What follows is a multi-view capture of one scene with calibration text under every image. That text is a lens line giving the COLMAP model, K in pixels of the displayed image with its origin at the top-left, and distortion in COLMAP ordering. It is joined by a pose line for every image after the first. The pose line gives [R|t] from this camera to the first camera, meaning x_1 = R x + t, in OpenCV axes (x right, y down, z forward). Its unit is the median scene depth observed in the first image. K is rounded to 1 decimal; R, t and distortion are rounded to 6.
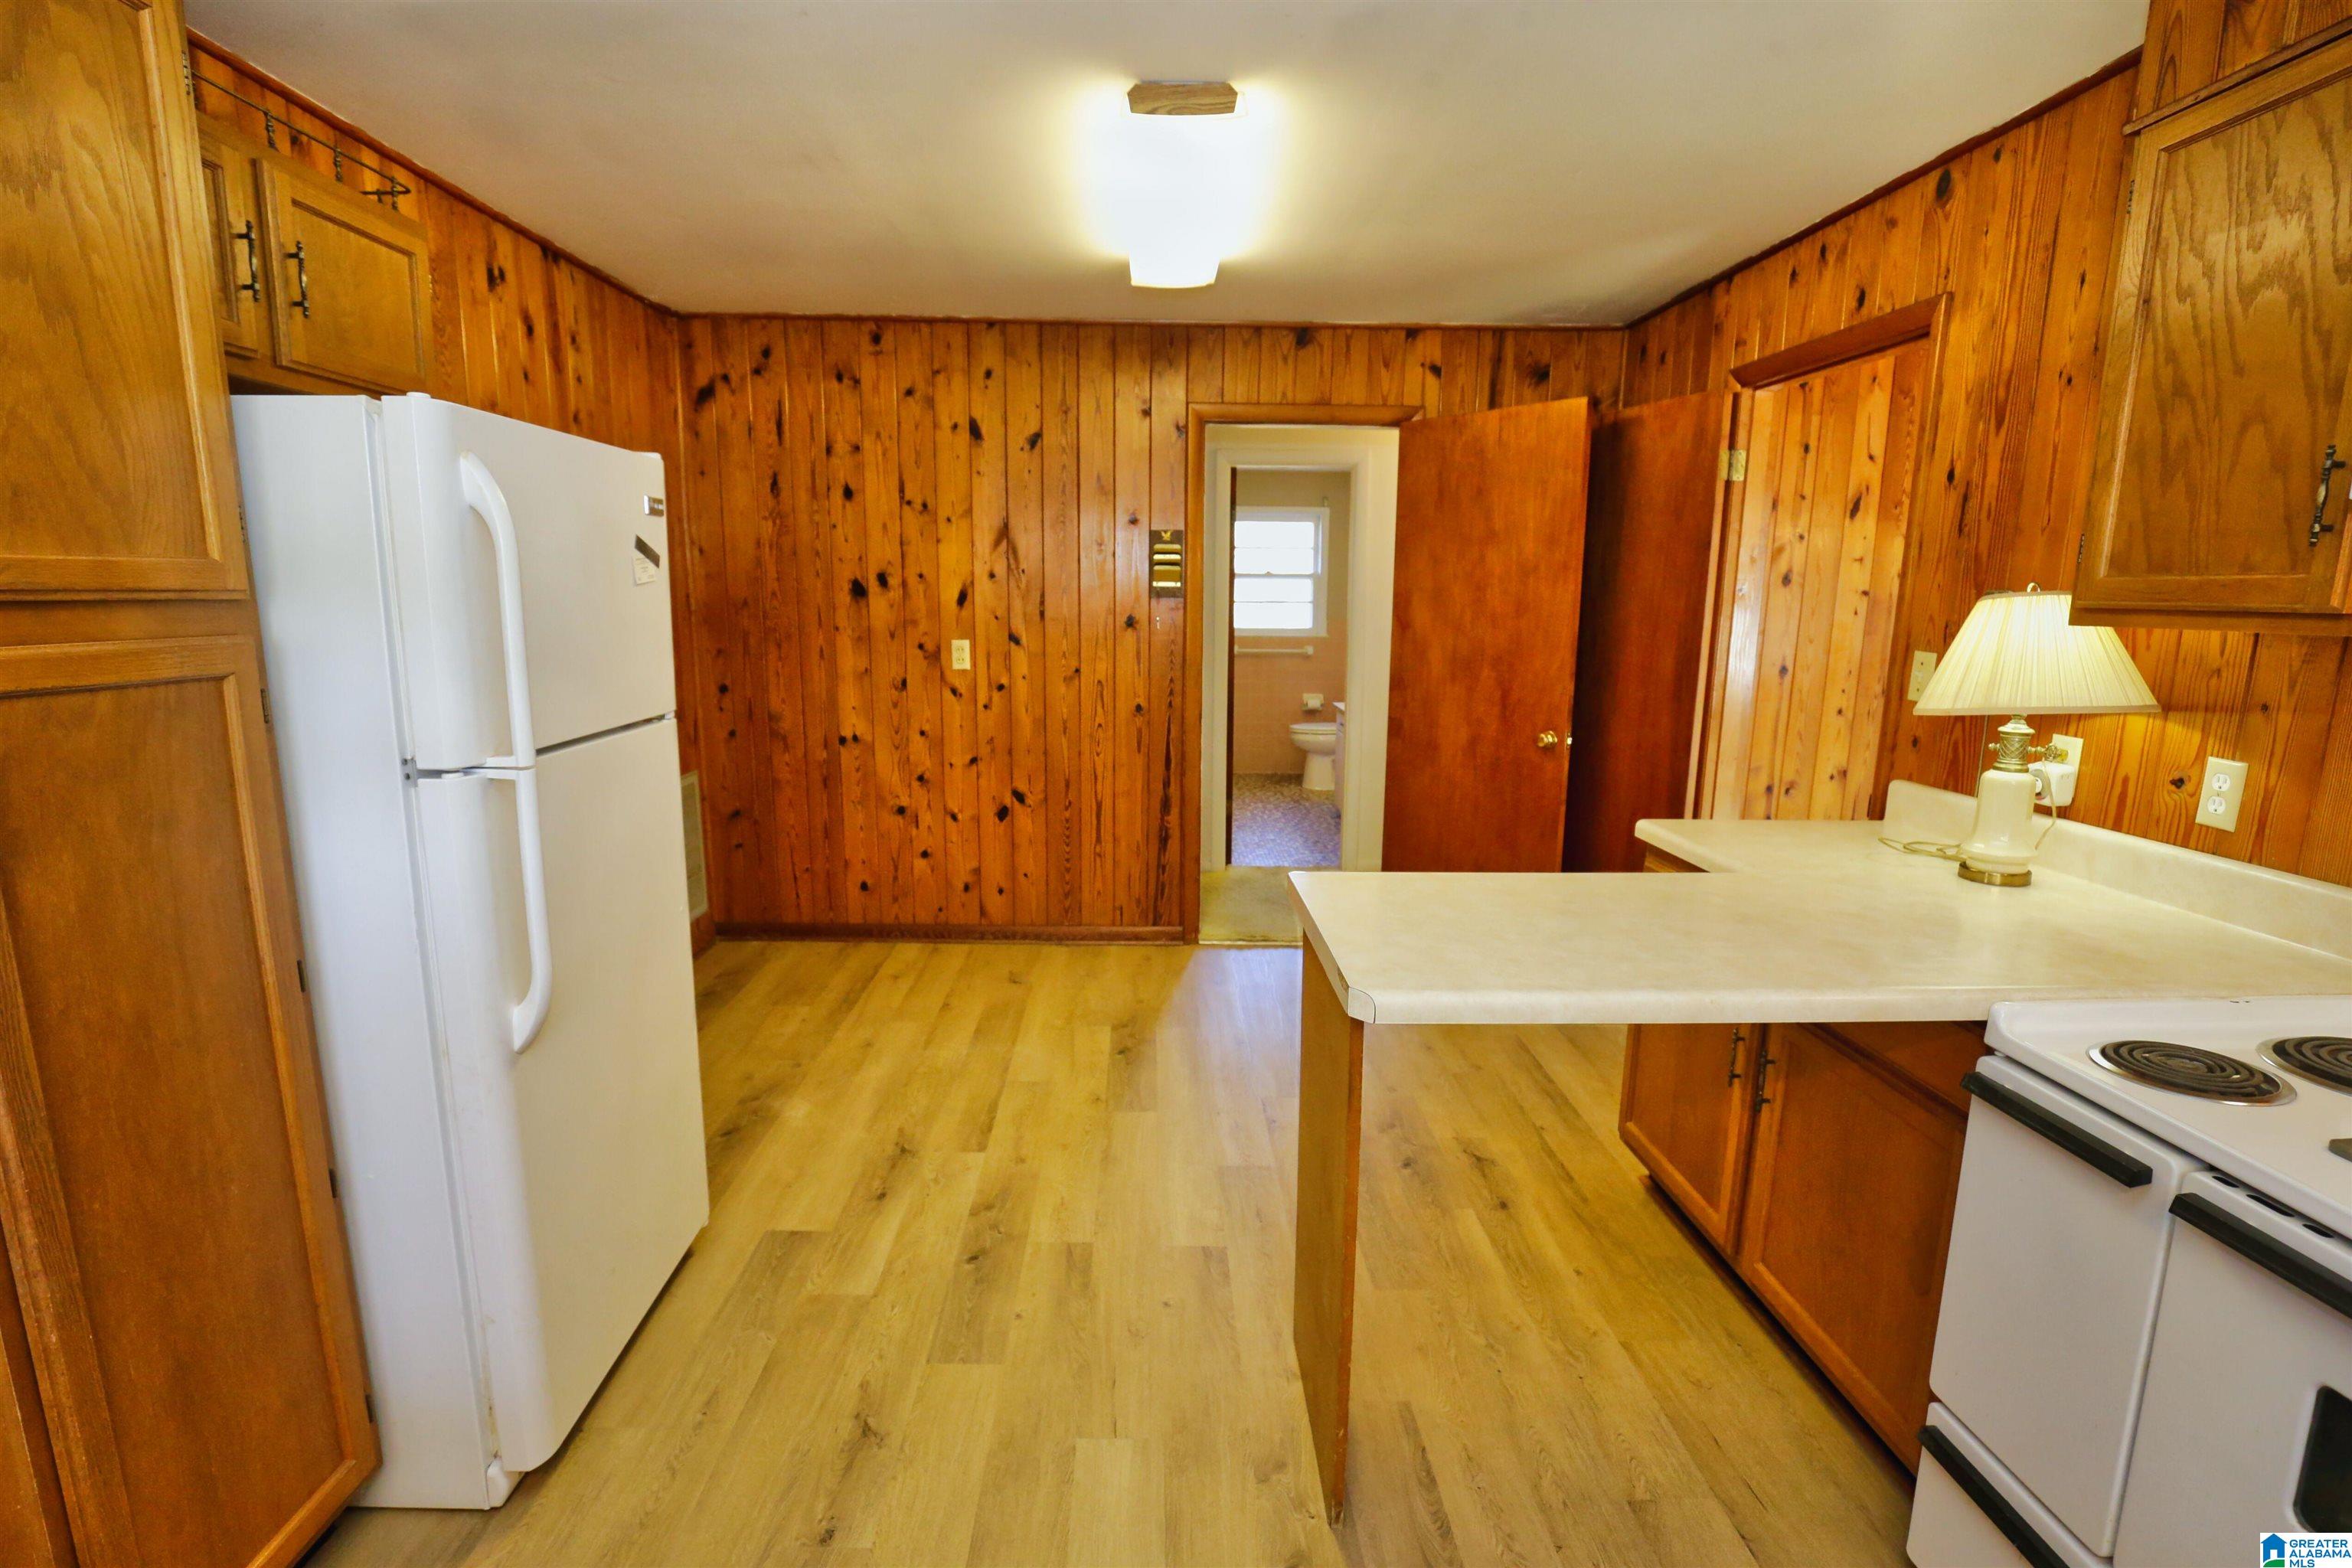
lens RADIAL K [[1097.2, 0, 1165.2], [0, 1097.2, 787.9], [0, 0, 1]] dist [-0.033415, 0.004515]
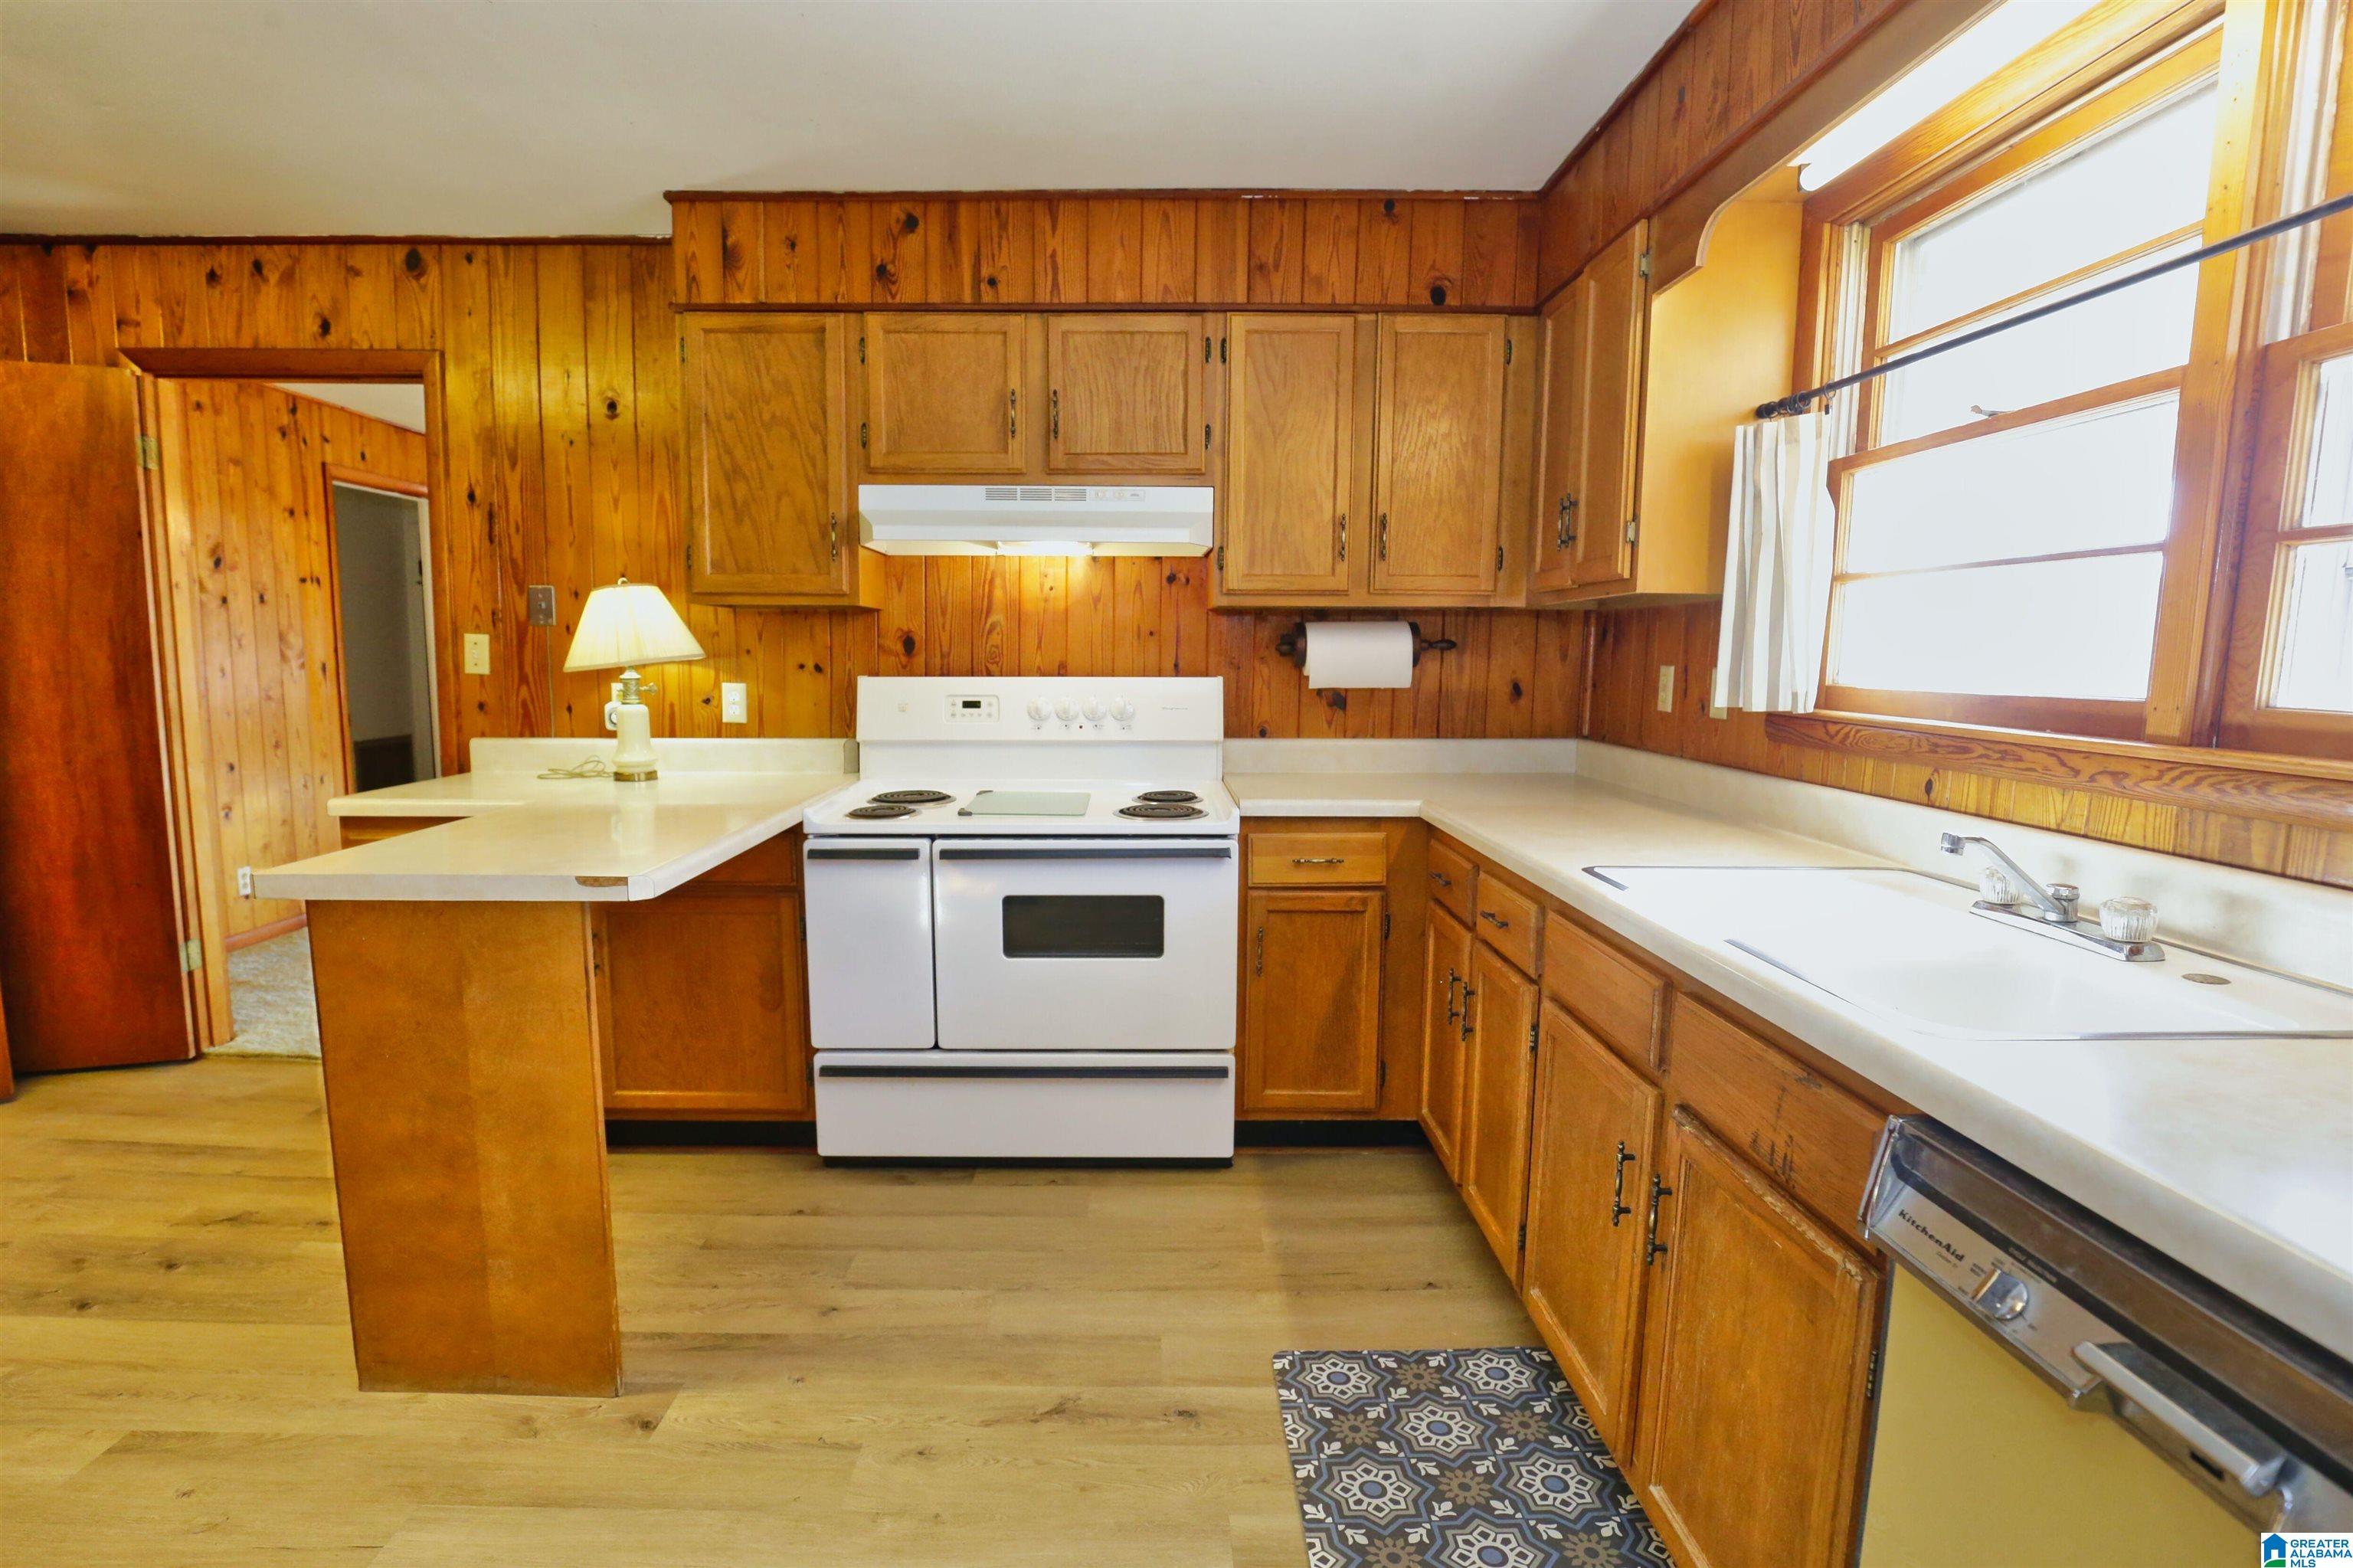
lens RADIAL K [[1097.7, 0, 1138.8], [0, 1097.7, 785.2], [0, 0, 1]] dist [-0.033415, 0.004515]
pose [[0.009237, -0.133590, 0.990994, -0.588244], [0.165756, 0.977530, 0.130230, 0.010439], [-0.986124, 0.163060, 0.031173, 0.229859]]
